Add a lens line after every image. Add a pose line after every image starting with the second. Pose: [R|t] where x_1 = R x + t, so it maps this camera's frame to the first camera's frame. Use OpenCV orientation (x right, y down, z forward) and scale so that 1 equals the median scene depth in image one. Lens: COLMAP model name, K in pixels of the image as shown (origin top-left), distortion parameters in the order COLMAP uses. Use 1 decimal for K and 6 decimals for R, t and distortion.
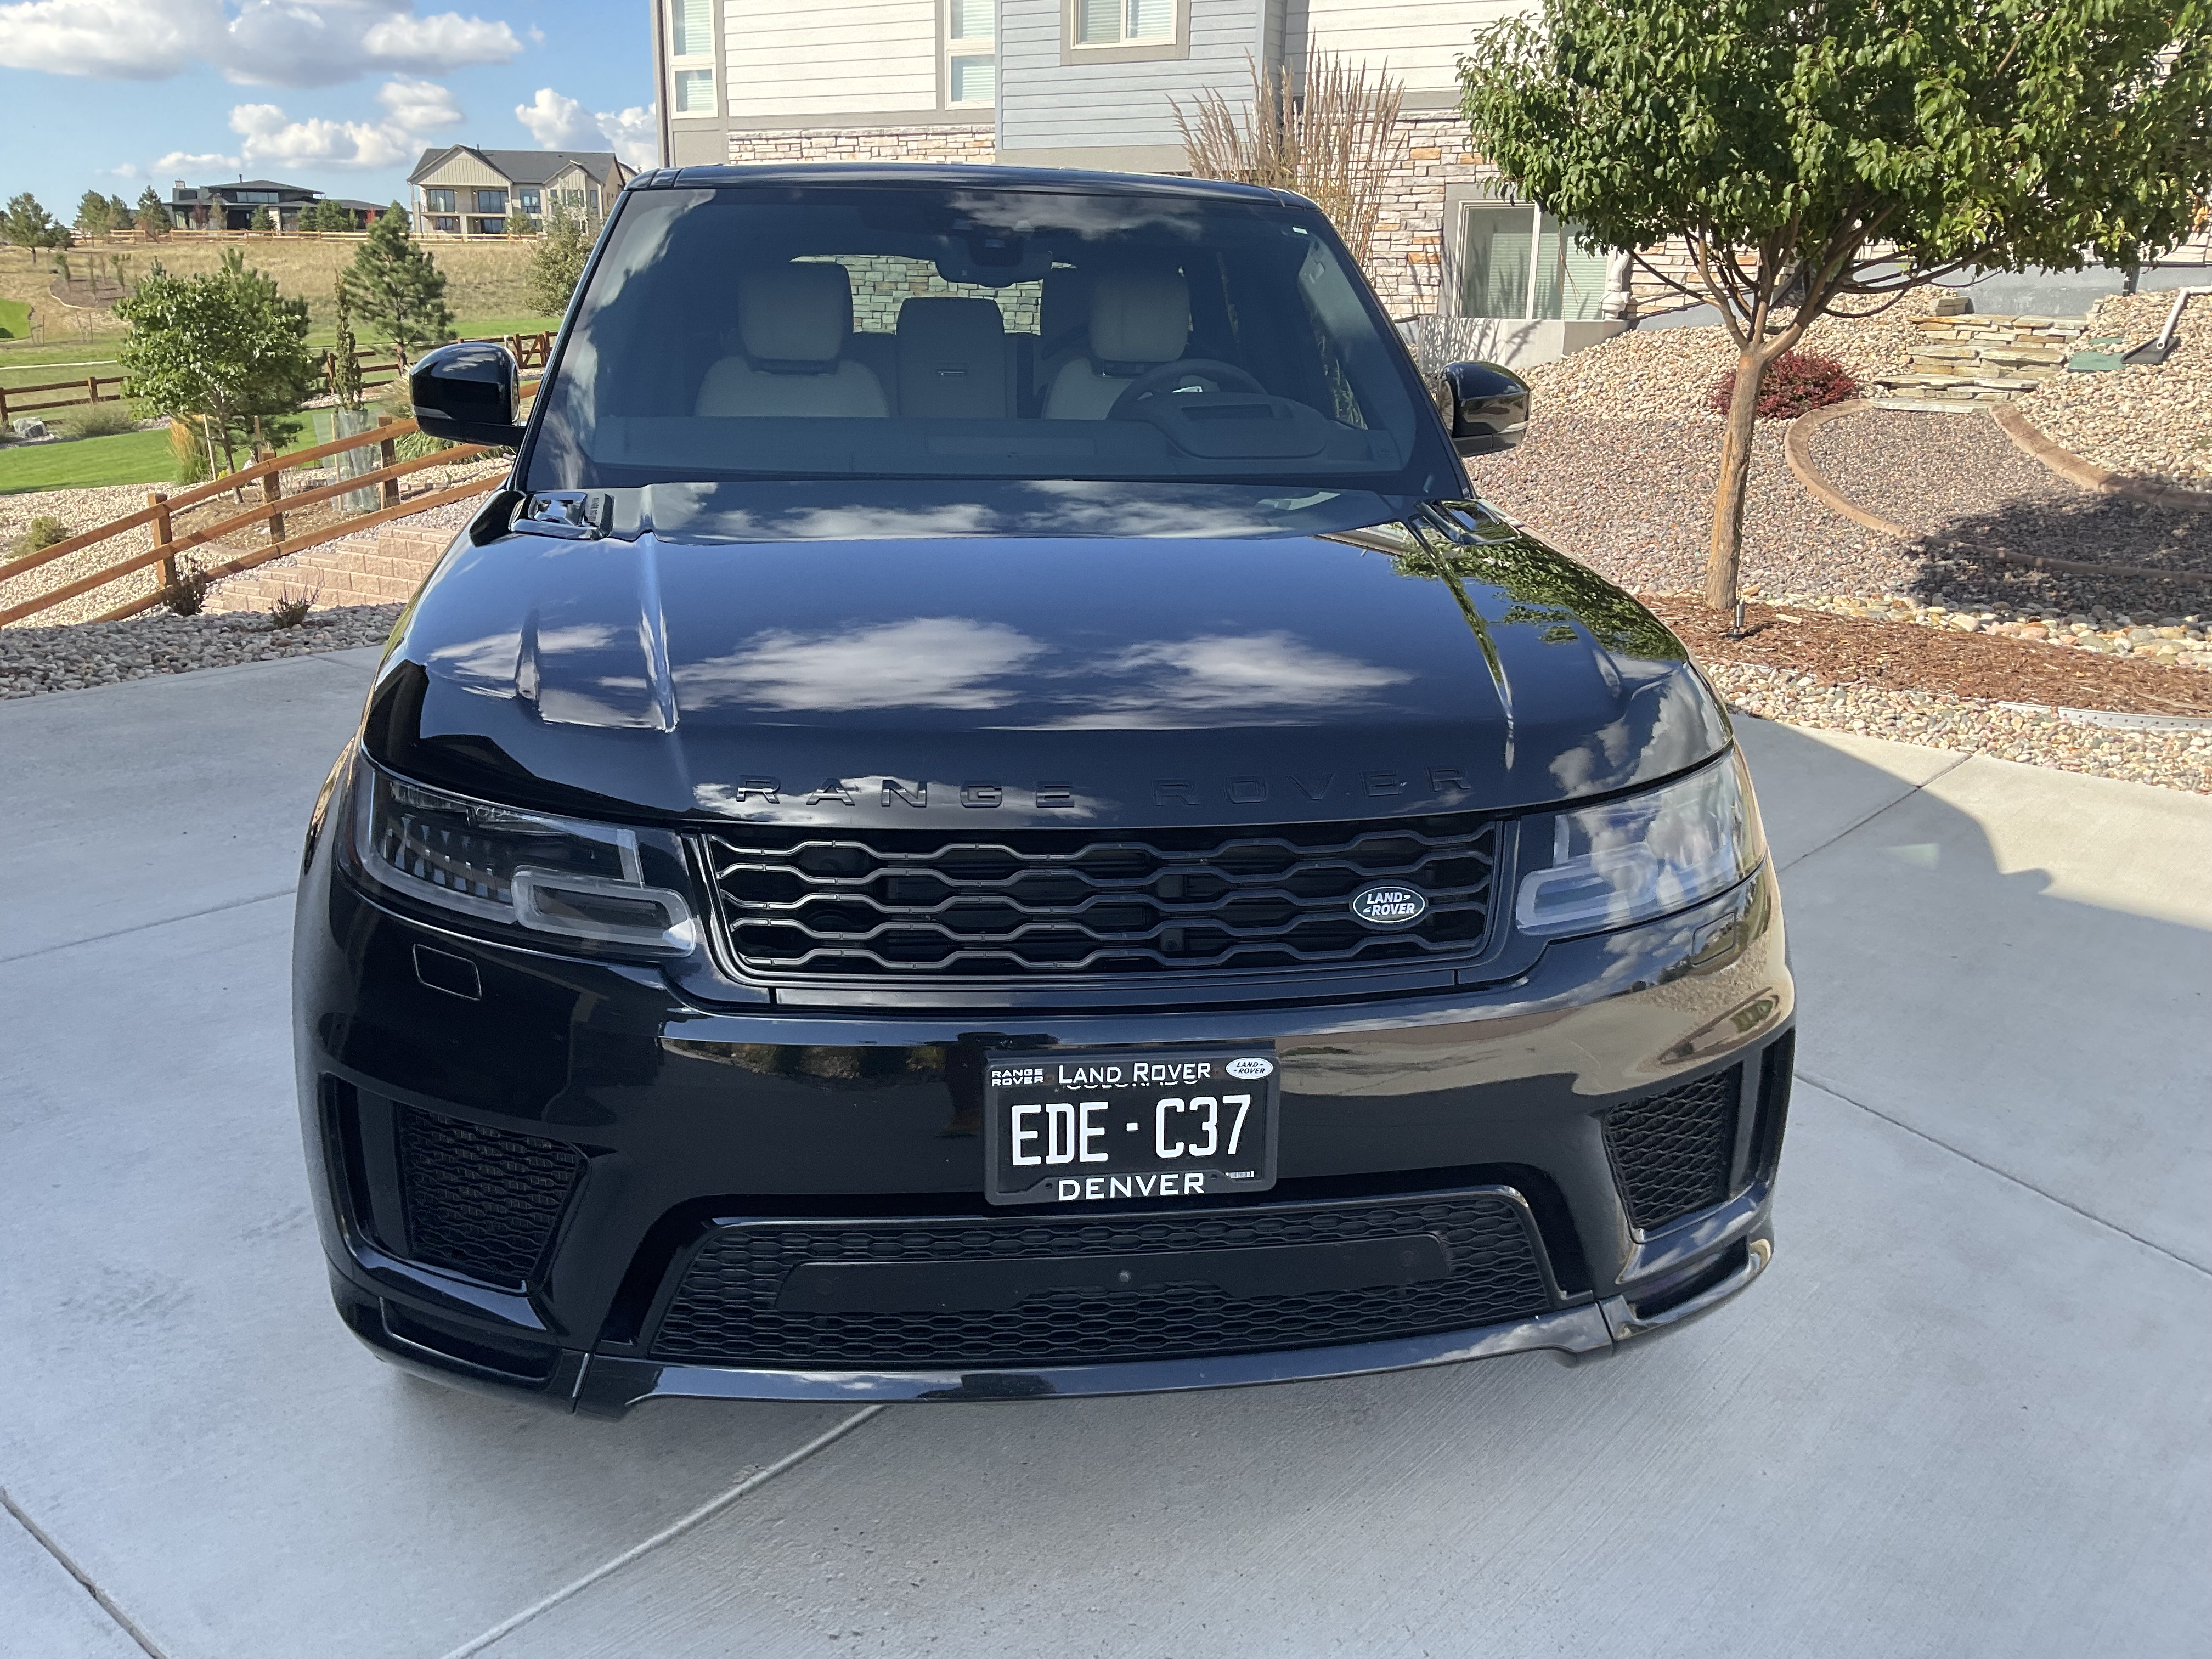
lens RADIAL K [[1946.1, 0, 1121.4], [0, 1946.1, 832.5], [0, 0, 1]] dist [0.032262, -0.056744]
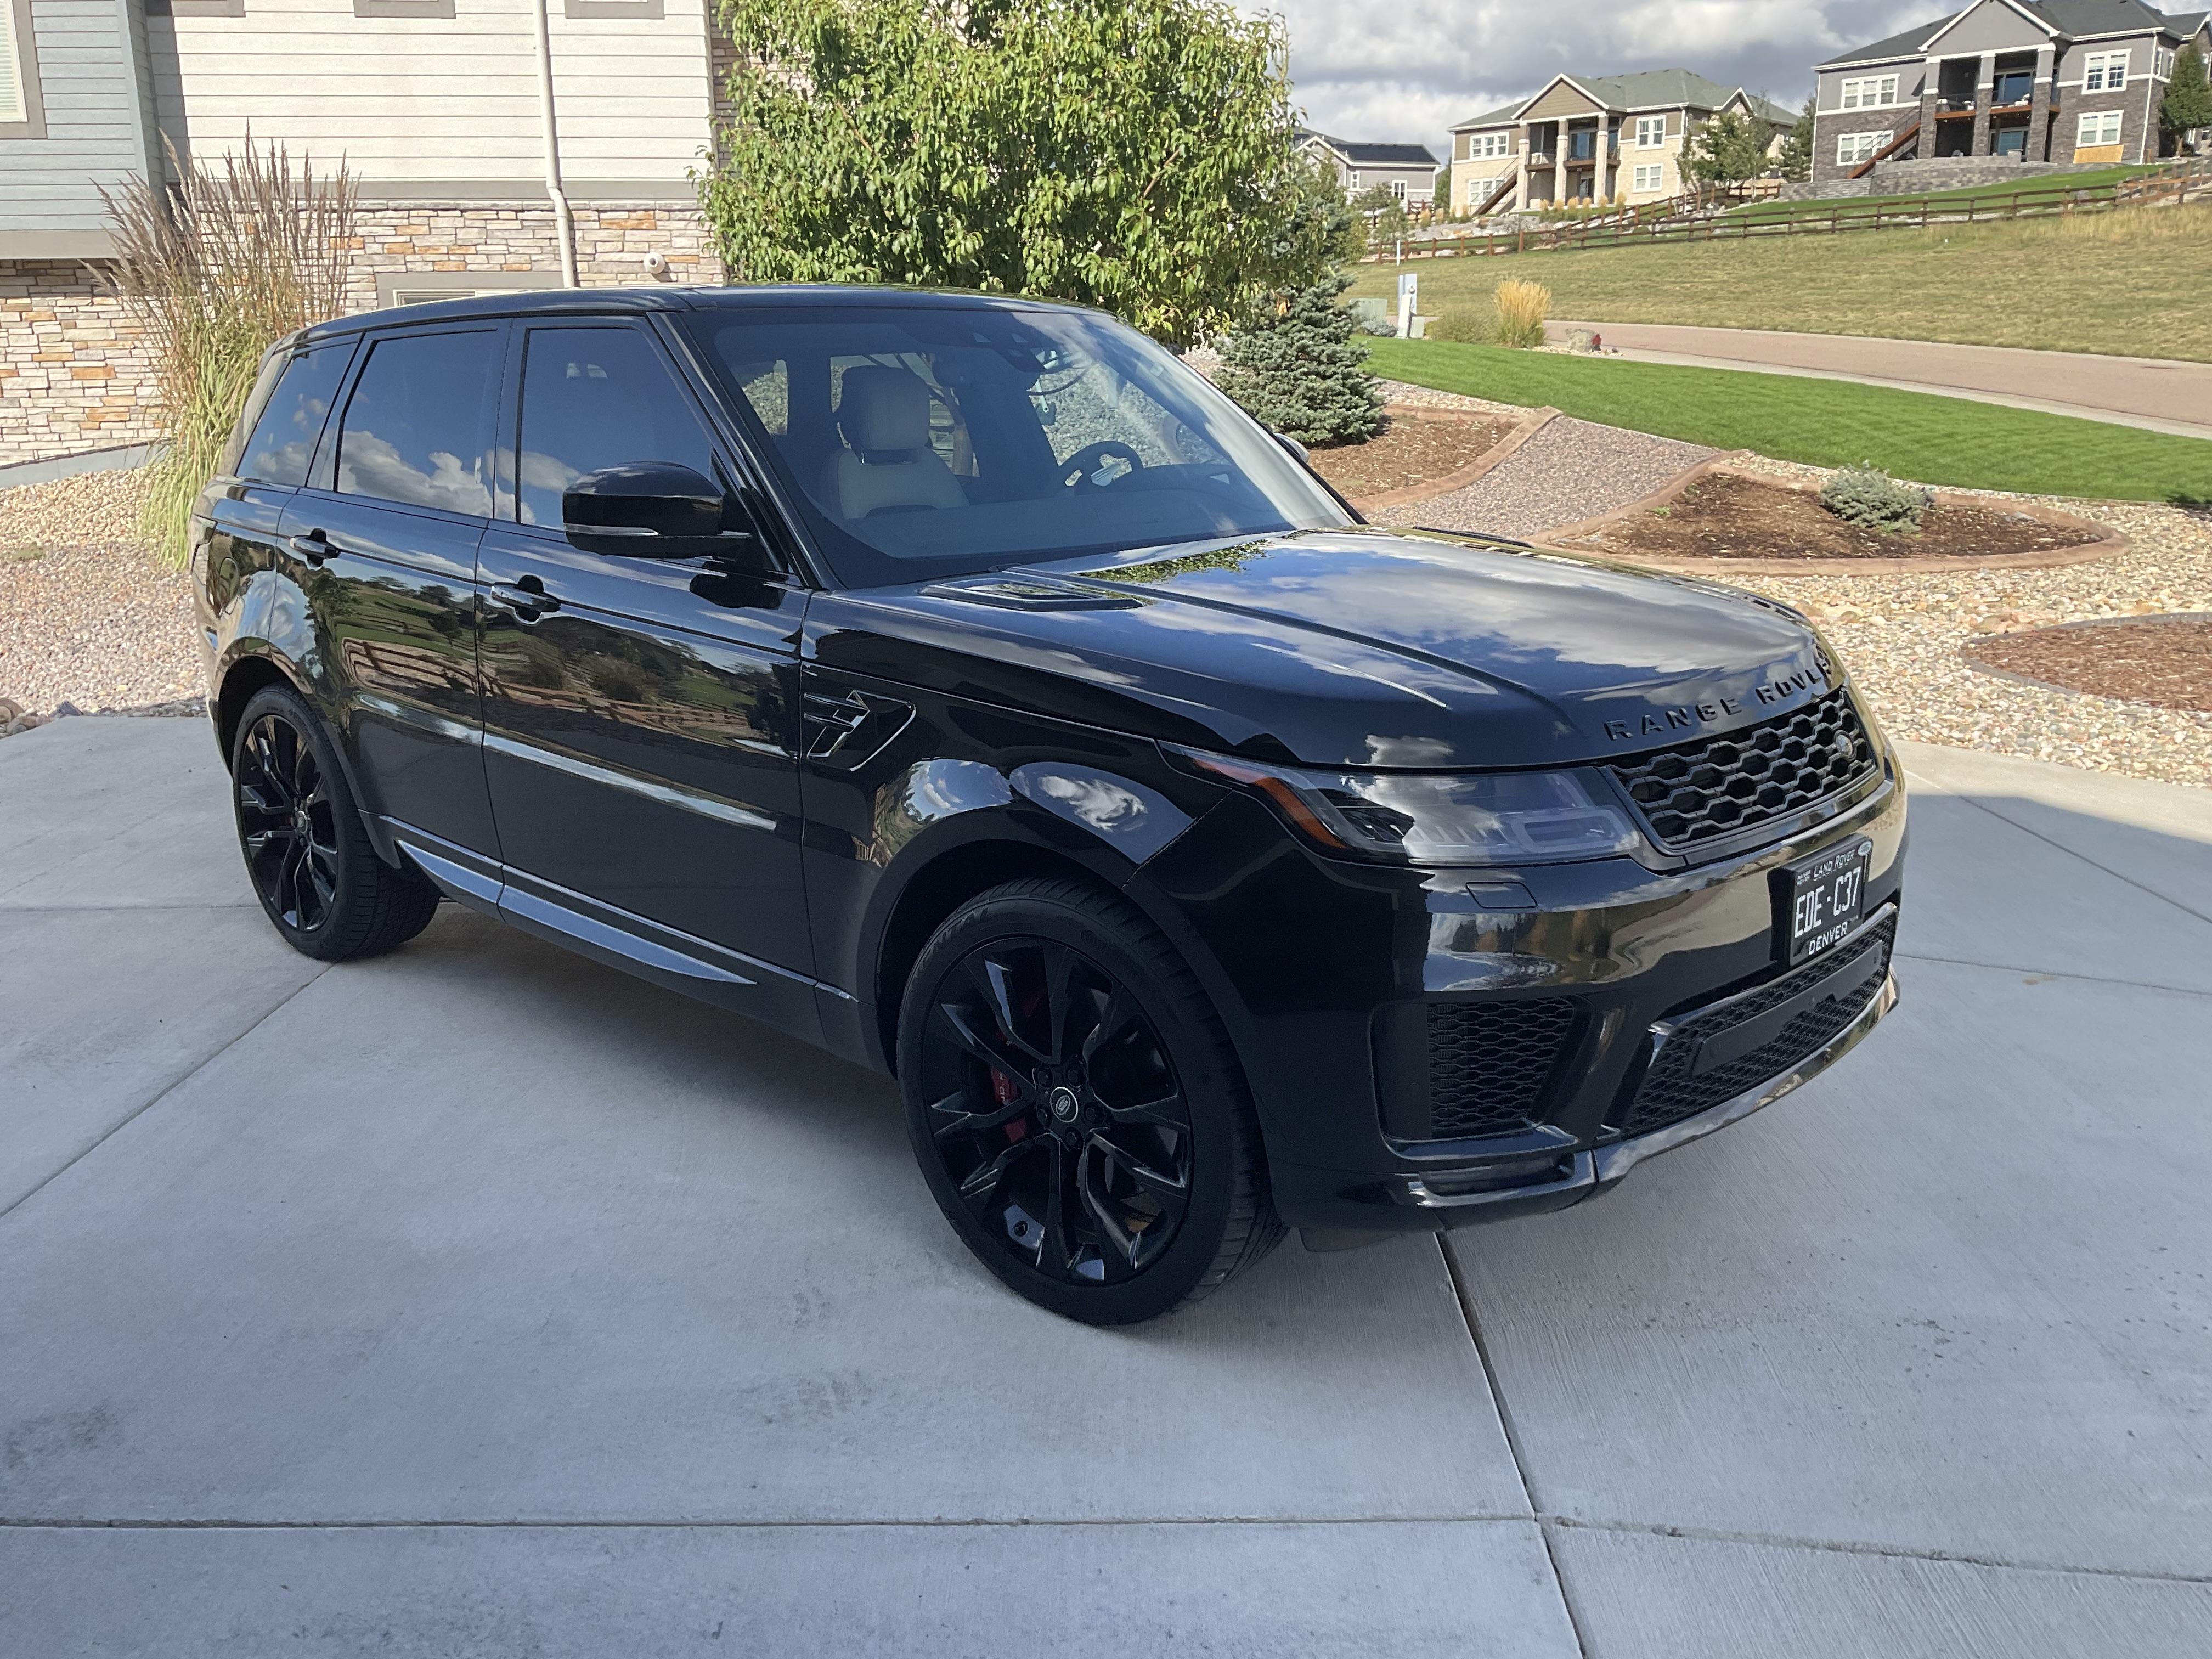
lens RADIAL K [[1946.1, 0, 1121.4], [0, 1946.1, 832.5], [0, 0, 1]] dist [0.032262, -0.056744]
pose [[0.747438, -0.178148, 0.639999, -0.247525], [0.202764, 0.978581, 0.035591, -0.013005], [-0.632632, 0.103167, 0.767551, 0.024042]]
